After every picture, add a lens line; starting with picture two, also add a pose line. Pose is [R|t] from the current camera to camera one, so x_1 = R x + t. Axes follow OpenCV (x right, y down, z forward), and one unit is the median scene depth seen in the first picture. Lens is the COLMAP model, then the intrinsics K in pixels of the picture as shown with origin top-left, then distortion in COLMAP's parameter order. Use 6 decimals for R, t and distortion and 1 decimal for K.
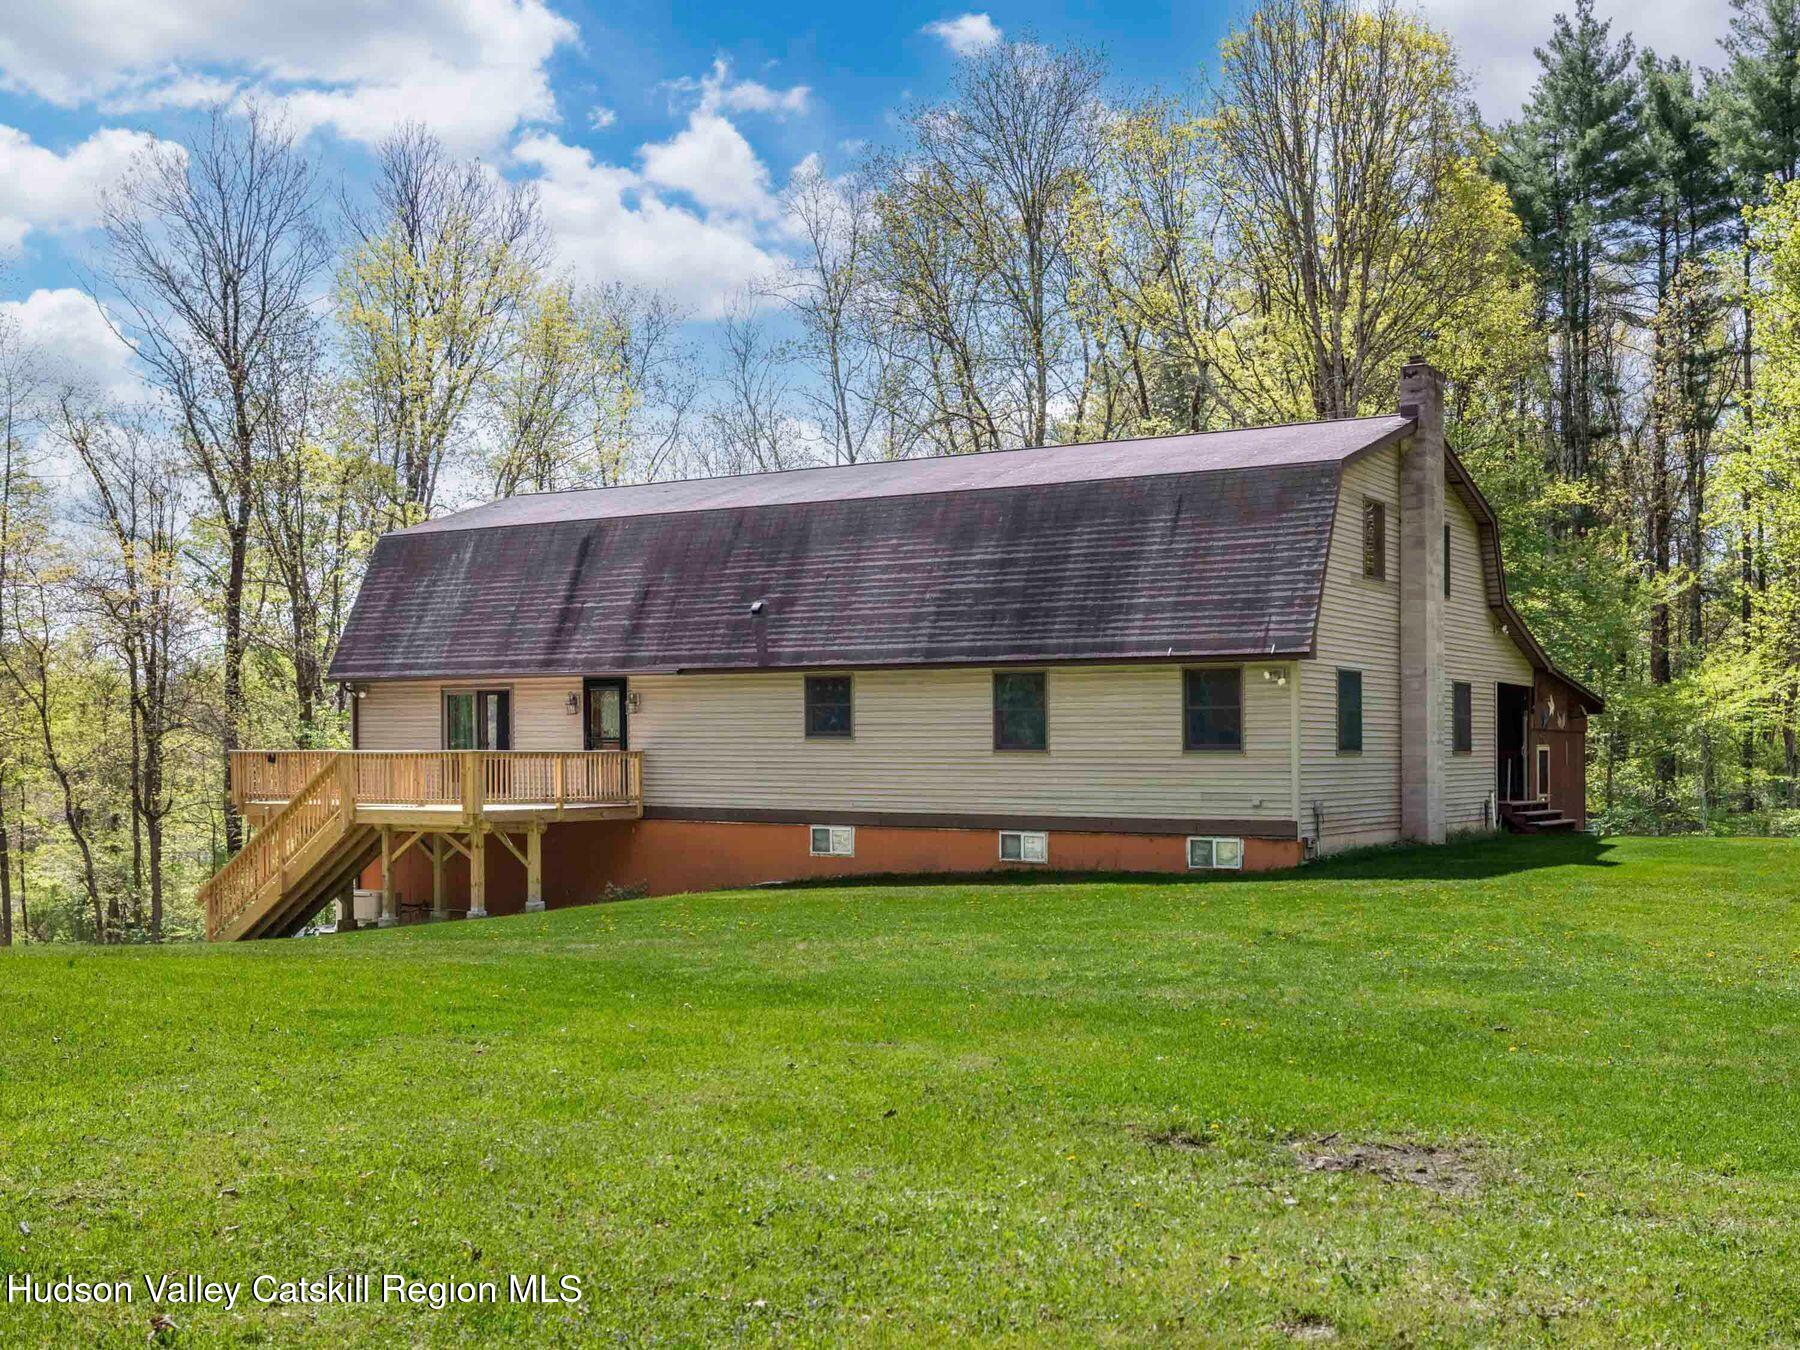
lens RADIAL K [[1980.7, 0, 897.7], [0, 1980.7, 683.5], [0, 0, 1]] dist [0.013176, 0.000000]
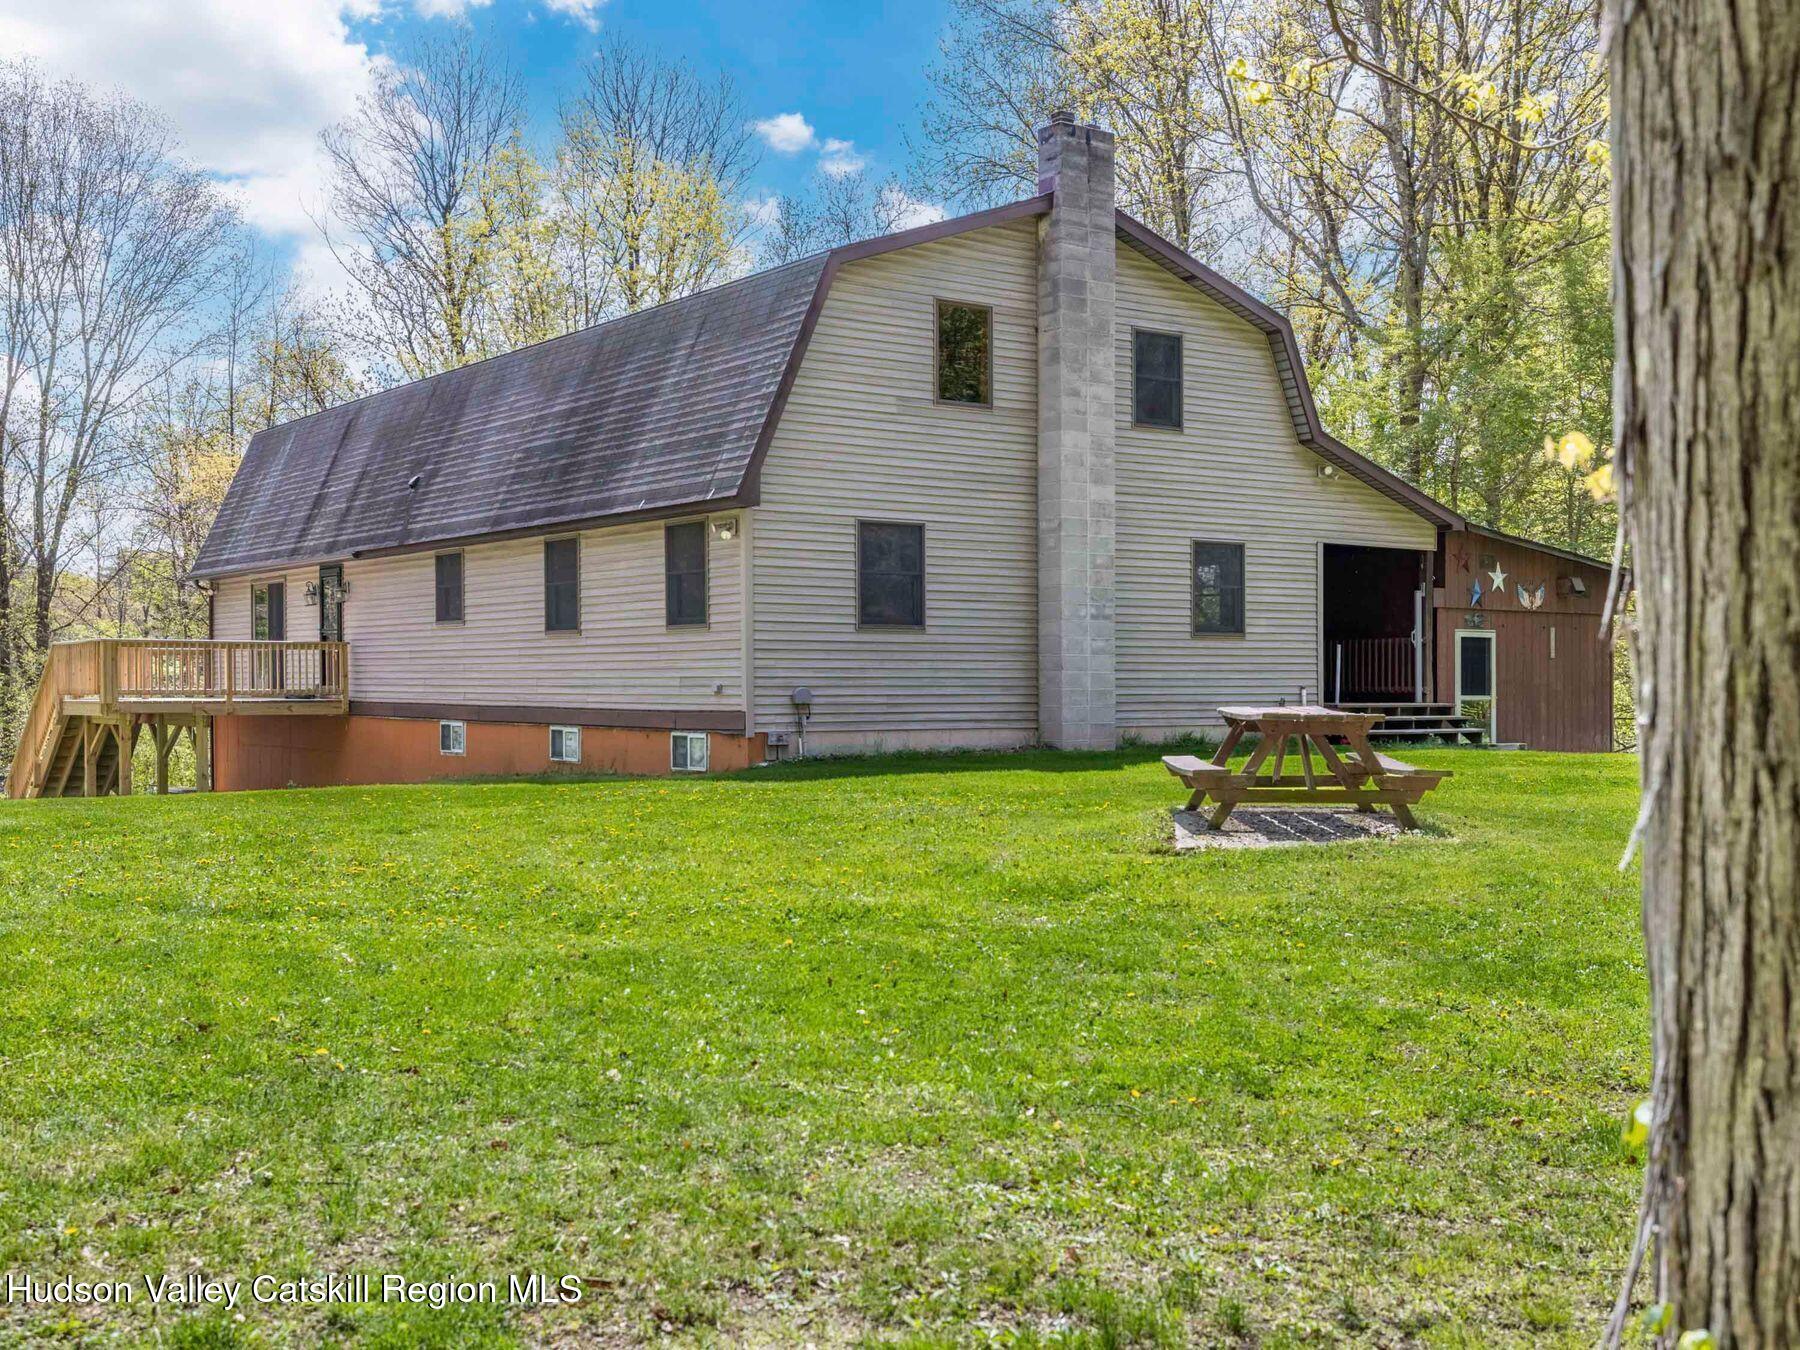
lens RADIAL K [[1980.7, 0, 899.6], [0, 1980.7, 673.7], [0, 0, 1]] dist [0.013176, 0.000000]
pose [[0.910145, -0.003241, -0.414277, 0.548371], [0.013215, 0.999688, 0.021214, 0.036167], [0.414079, -0.024782, 0.909903, 0.287411]]
